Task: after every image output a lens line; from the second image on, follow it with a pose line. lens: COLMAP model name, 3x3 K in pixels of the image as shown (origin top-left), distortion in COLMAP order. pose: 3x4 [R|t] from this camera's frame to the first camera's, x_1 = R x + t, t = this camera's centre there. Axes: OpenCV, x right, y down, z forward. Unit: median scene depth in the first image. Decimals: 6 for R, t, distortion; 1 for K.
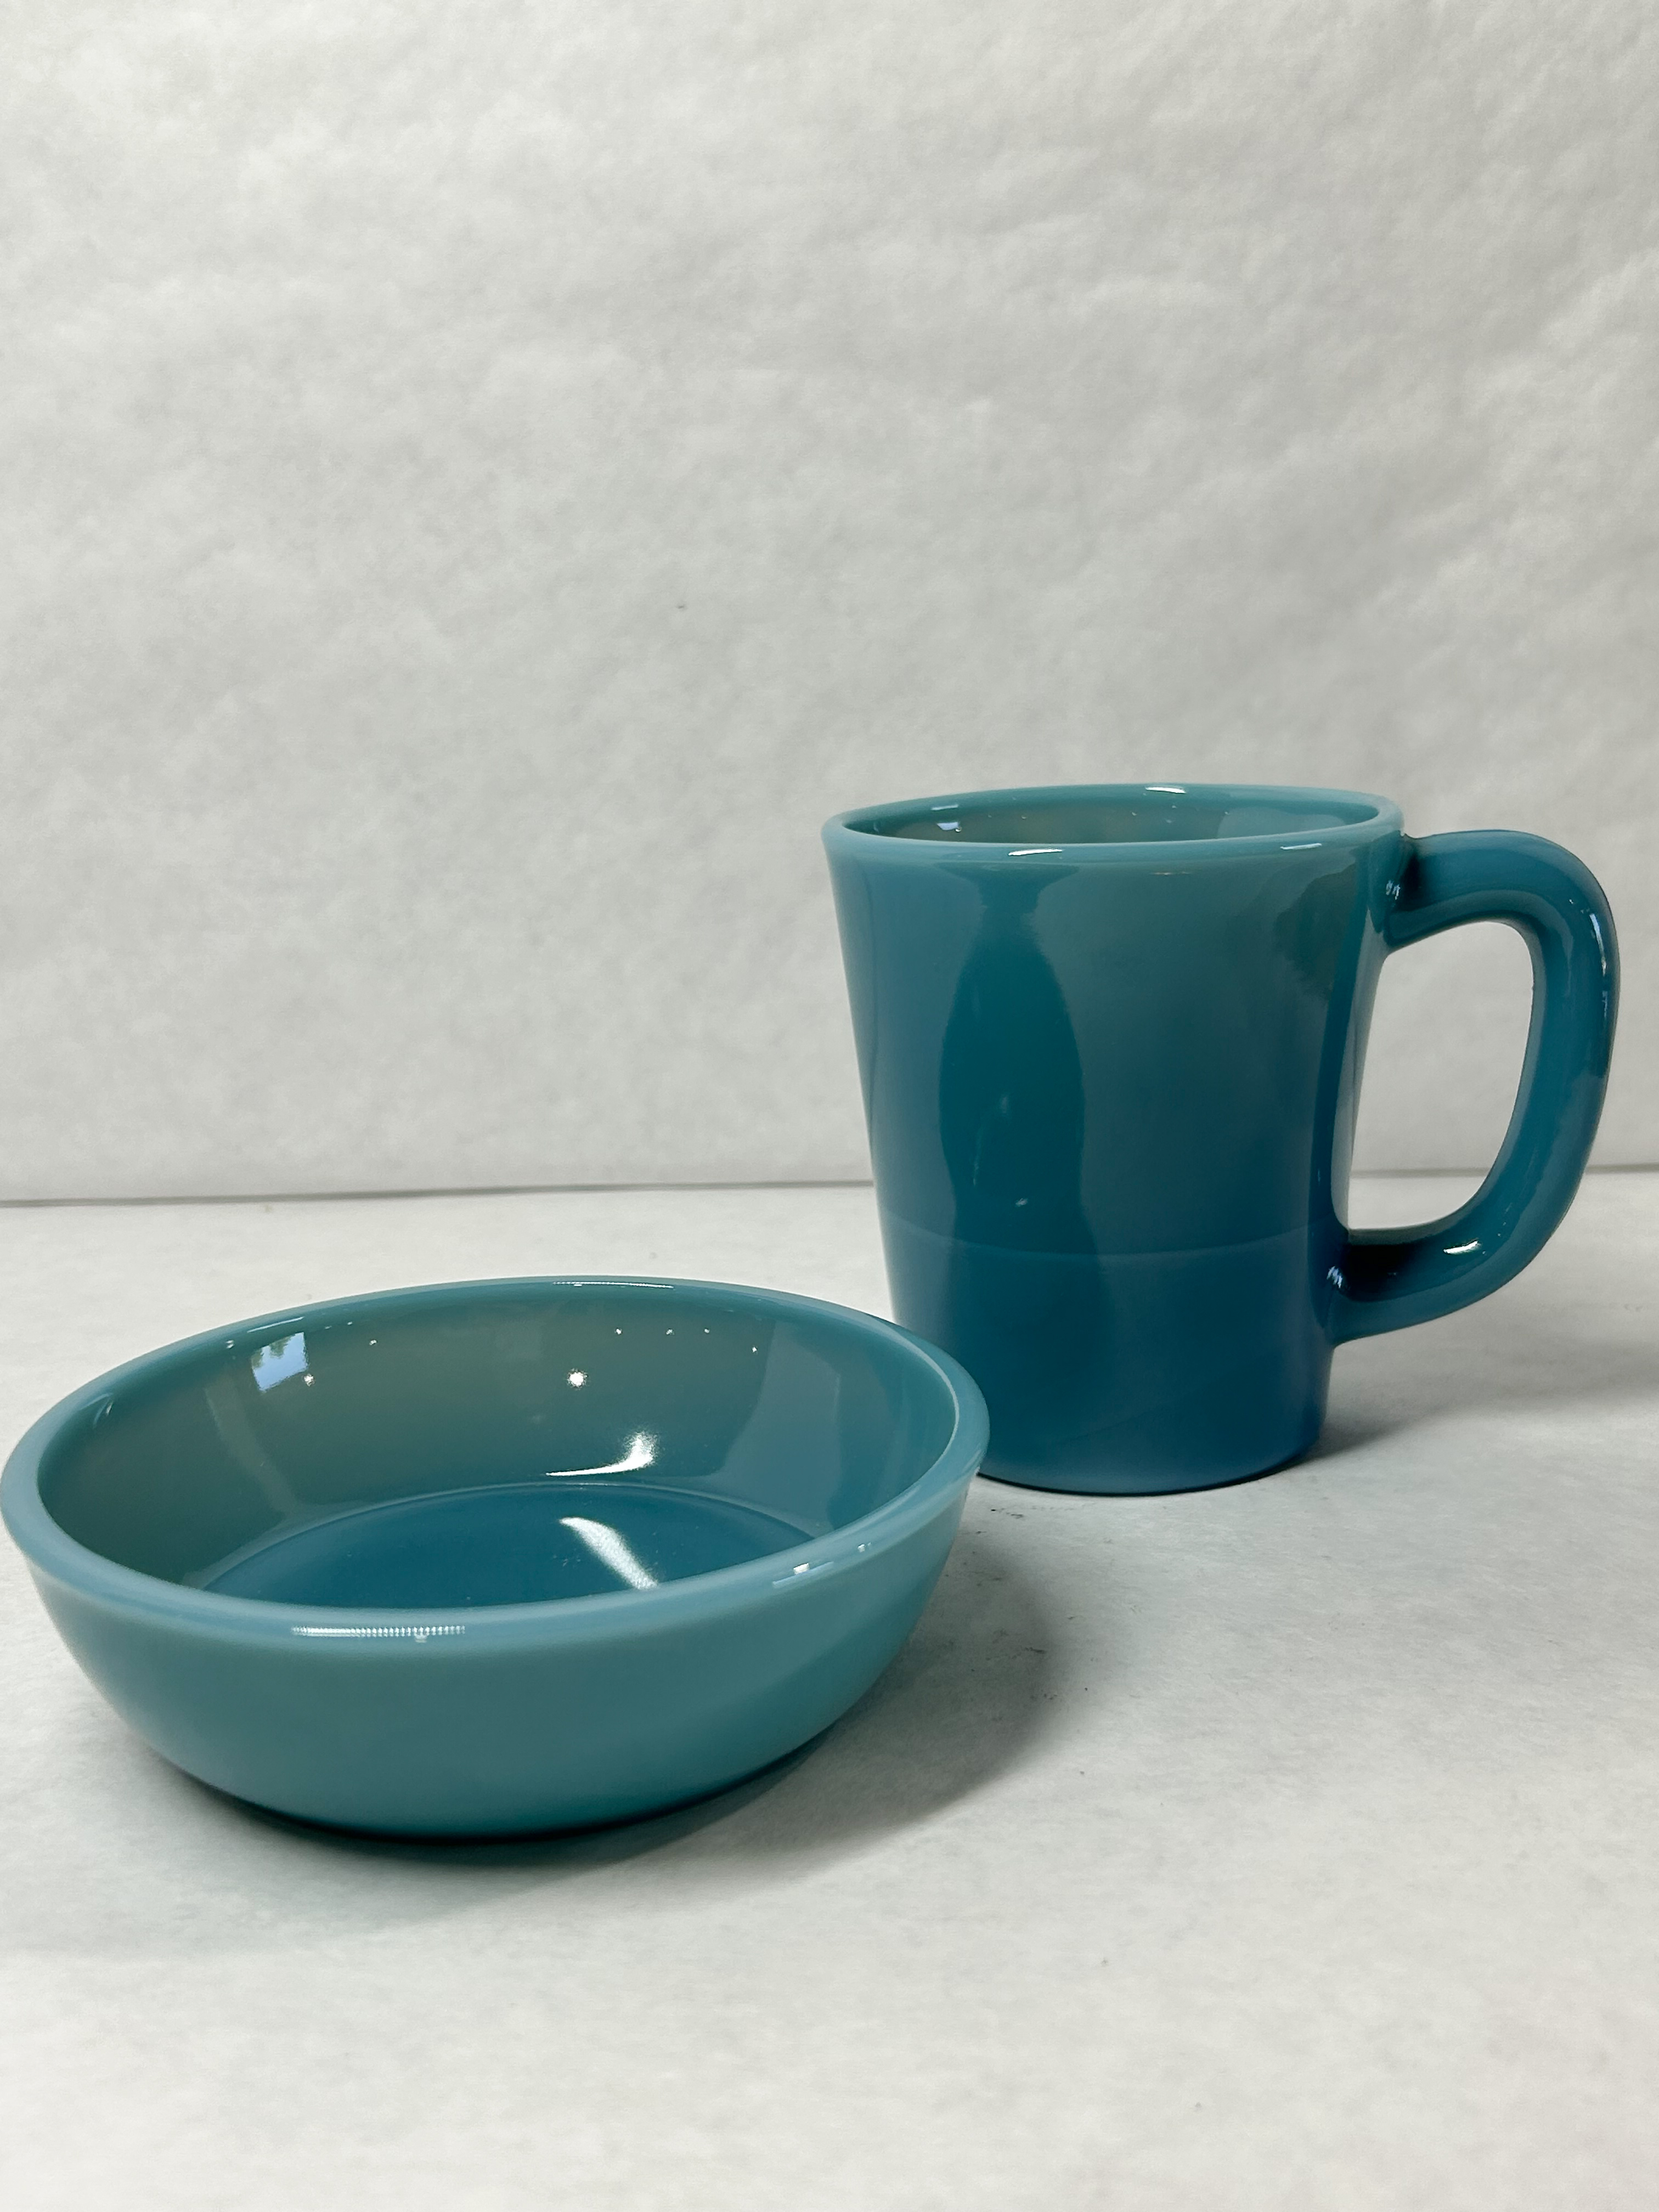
lens RADIAL K [[2486.2, 0, 803.9], [0, 2486.2, 1081.3], [0, 0, 1]] dist [-0.020450, 0.000000]
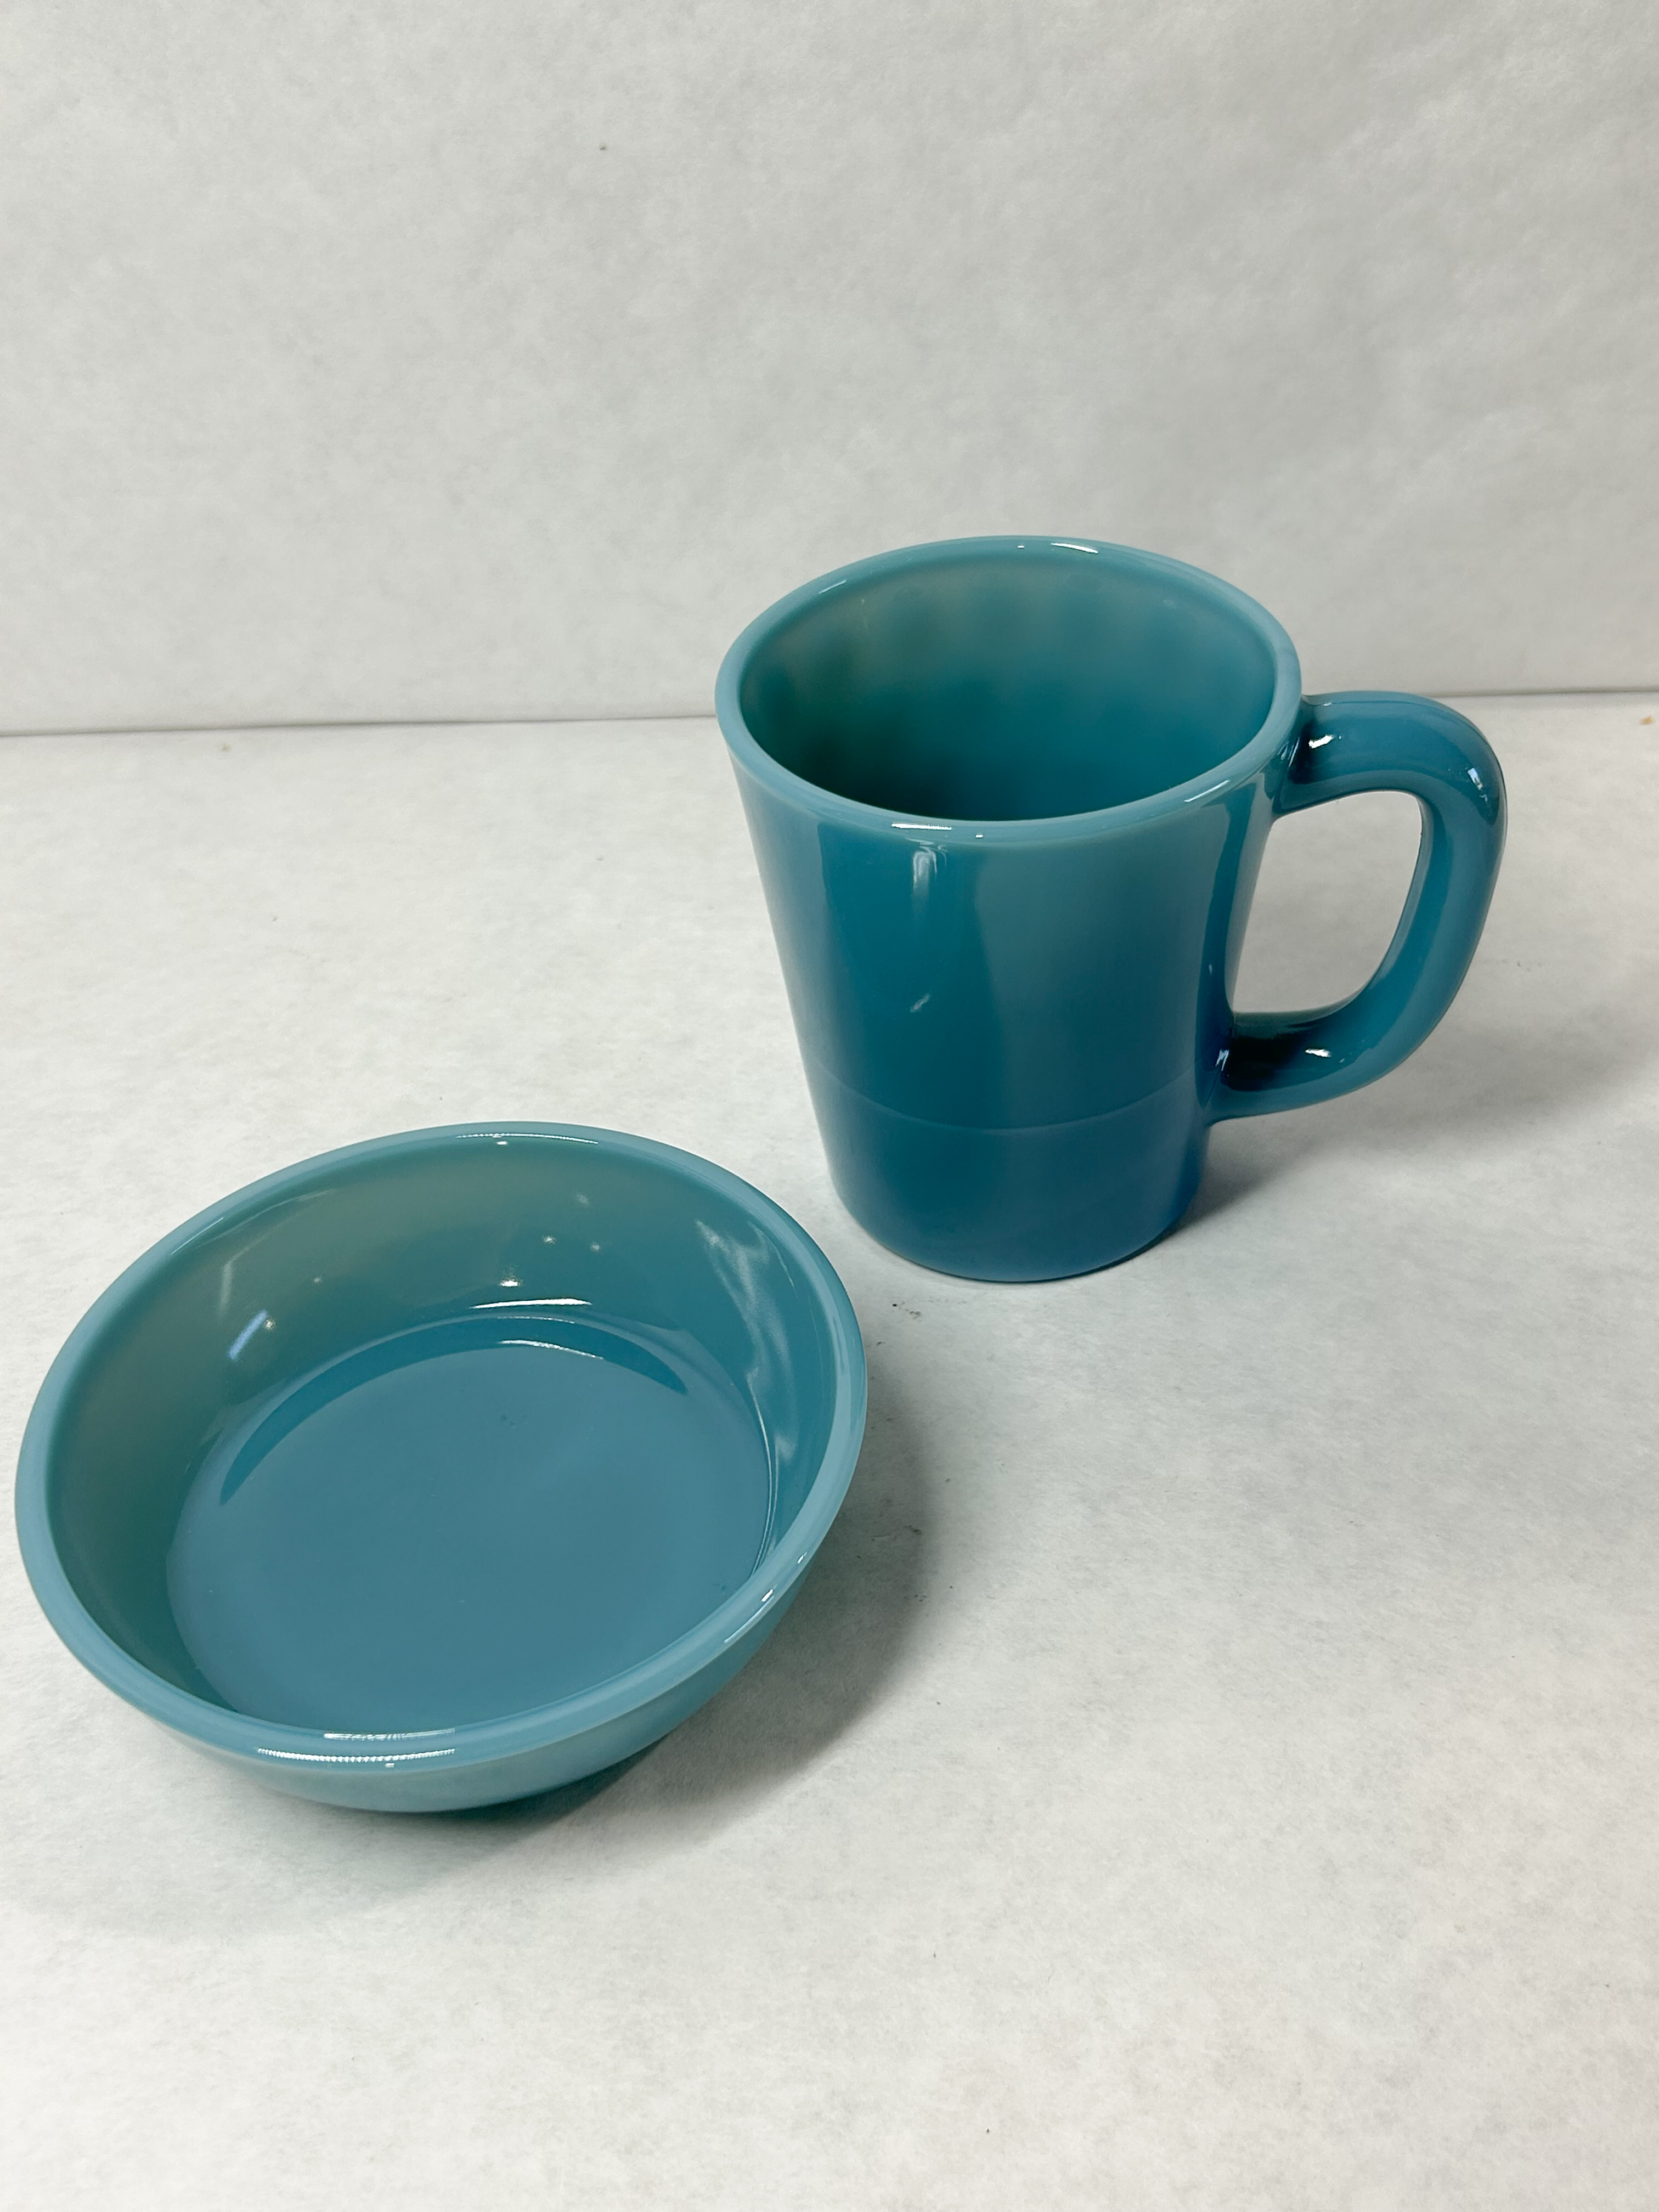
lens RADIAL K [[2486.2, 0, 798.3], [0, 2486.2, 1107.9], [0, 0, 1]] dist [-0.020450, 0.000000]
pose [[0.999386, -0.022452, -0.026901, 0.061929], [0.032645, 0.875566, 0.481994, -0.422610], [0.012732, -0.482576, 0.875761, 0.054344]]
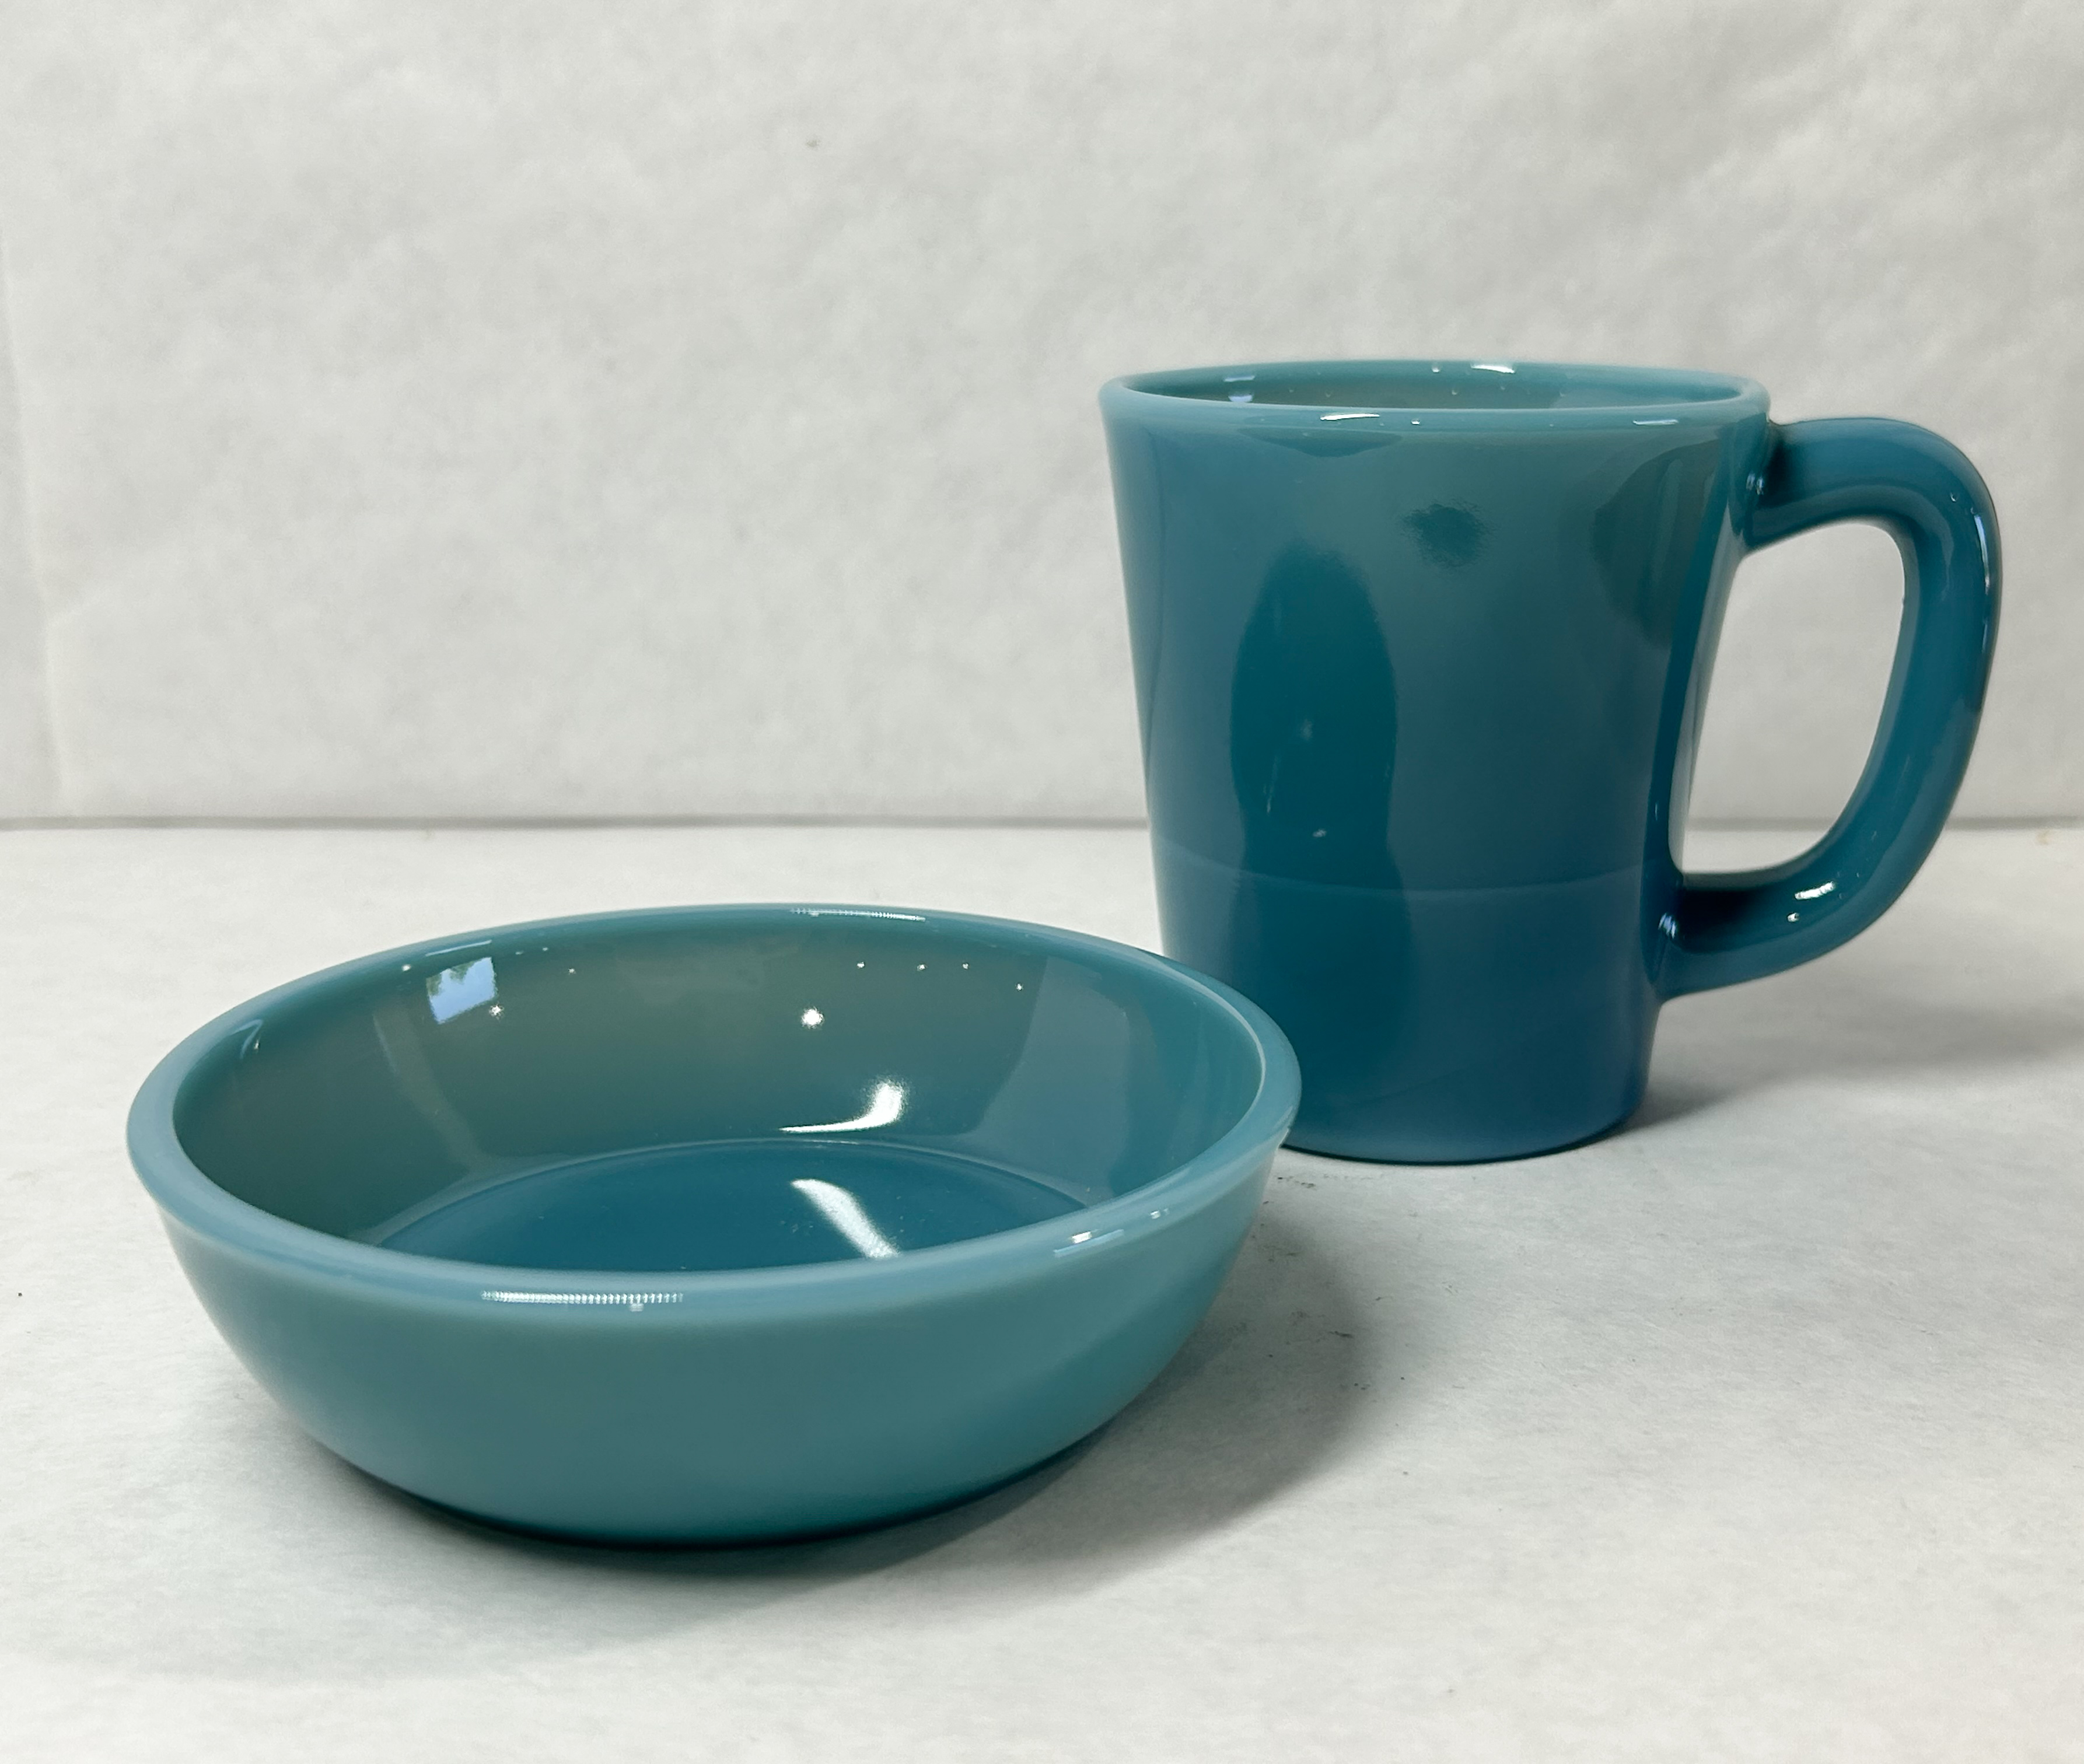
lens RADIAL K [[2645.3, 0, 1142.8], [0, 2645.3, 898.8], [0, 0, 1]] dist [-0.016718, 0.000000]
pose [[0.997788, 0.022071, 0.062698, -0.030704], [-0.025542, 0.998153, 0.055111, 0.022760], [-0.061366, -0.056590, 0.996510, 0.074518]]
